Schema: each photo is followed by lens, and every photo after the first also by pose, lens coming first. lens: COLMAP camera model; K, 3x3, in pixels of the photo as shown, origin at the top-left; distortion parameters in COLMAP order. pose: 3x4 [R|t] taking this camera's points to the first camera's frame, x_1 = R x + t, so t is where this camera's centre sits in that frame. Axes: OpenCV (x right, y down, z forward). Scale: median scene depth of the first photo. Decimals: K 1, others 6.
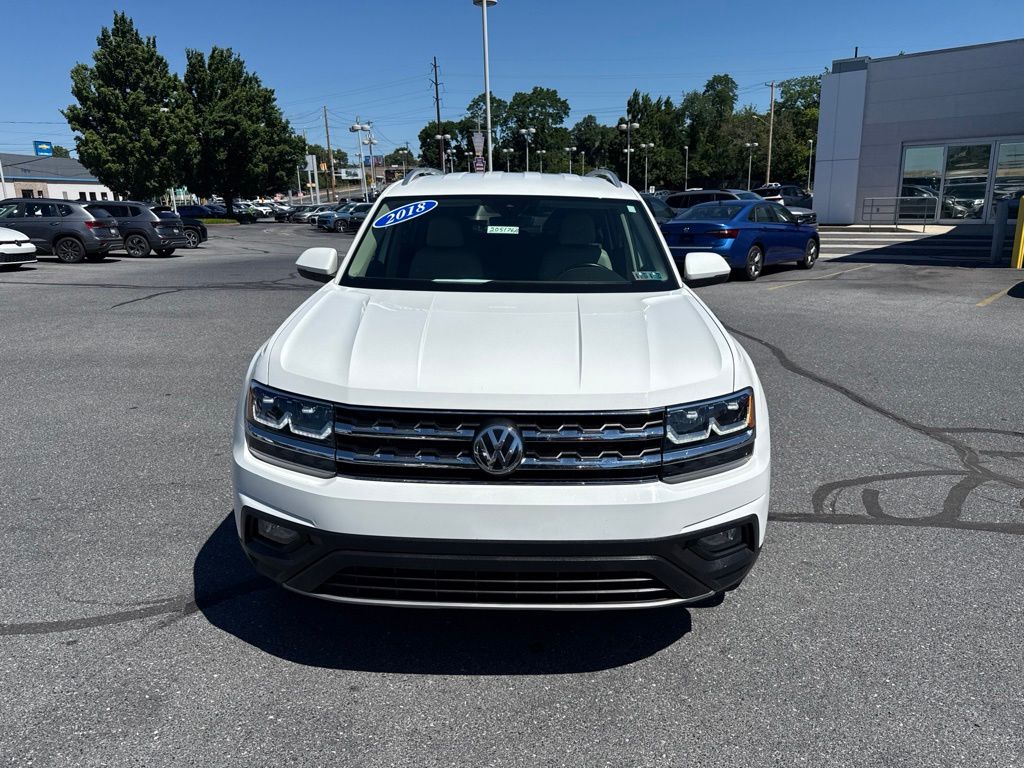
lens RADIAL K [[727.0, 0, 509.6], [0, 727.0, 386.1], [0, 0, 1]] dist [0.025611, -0.033631]
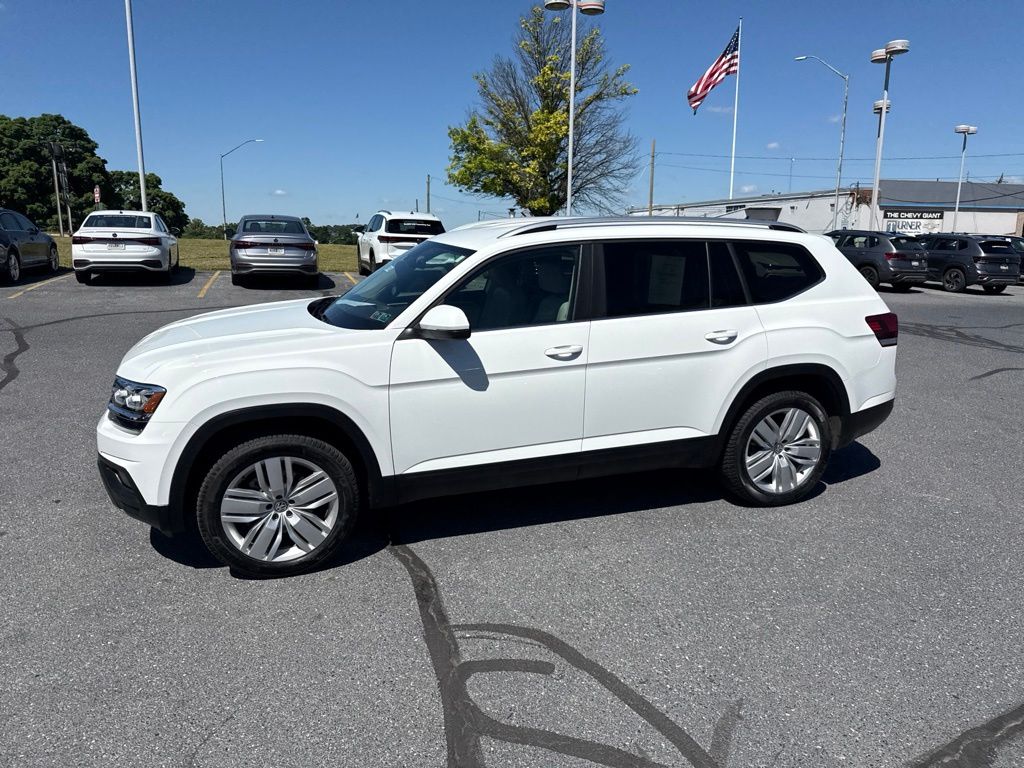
lens RADIAL K [[720.2, 0, 511.2], [0, 720.2, 377.2], [0, 0, 1]] dist [0.069192, -0.093109]
pose [[0.334582, 0.201038, -0.920673, 0.961143], [-0.245412, 0.961857, 0.120846, -0.182627], [0.909851, 0.185511, 0.371157, 0.583723]]
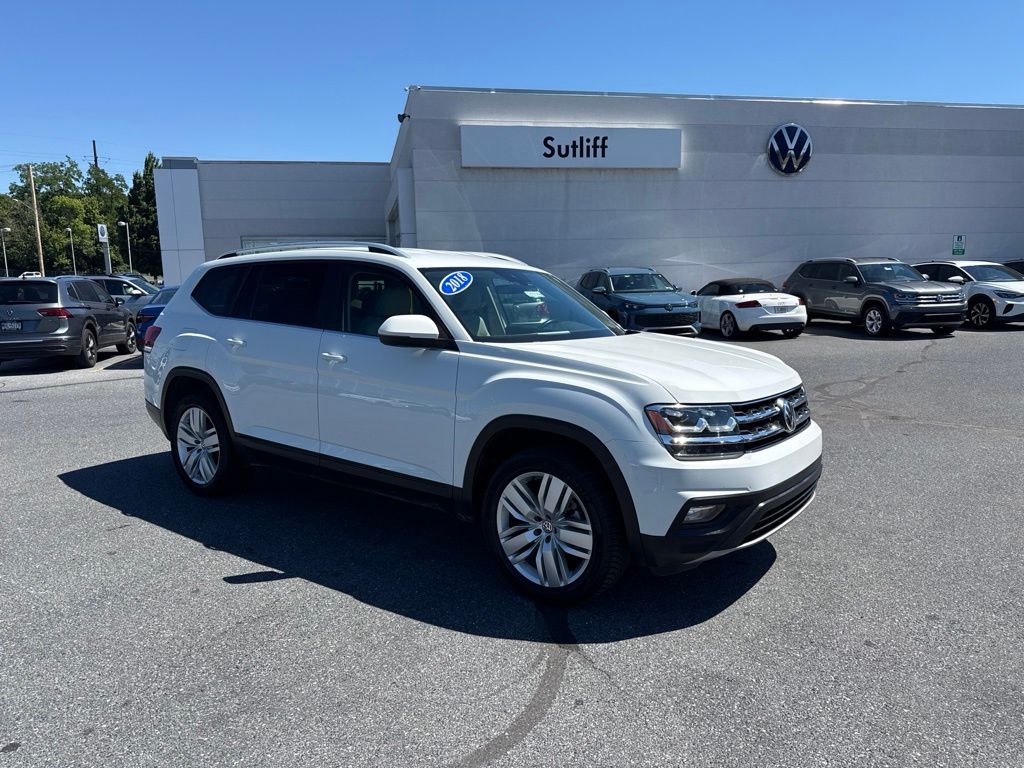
lens RADIAL K [[727.7, 0, 516.8], [0, 727.7, 386.9], [0, 0, 1]] dist [0.065972, -0.095899]
pose [[0.583819, -0.110689, 0.804303, -0.805185], [0.205855, 0.978471, -0.014765, -0.036398], [-0.785353, 0.174190, 0.594036, 0.236869]]
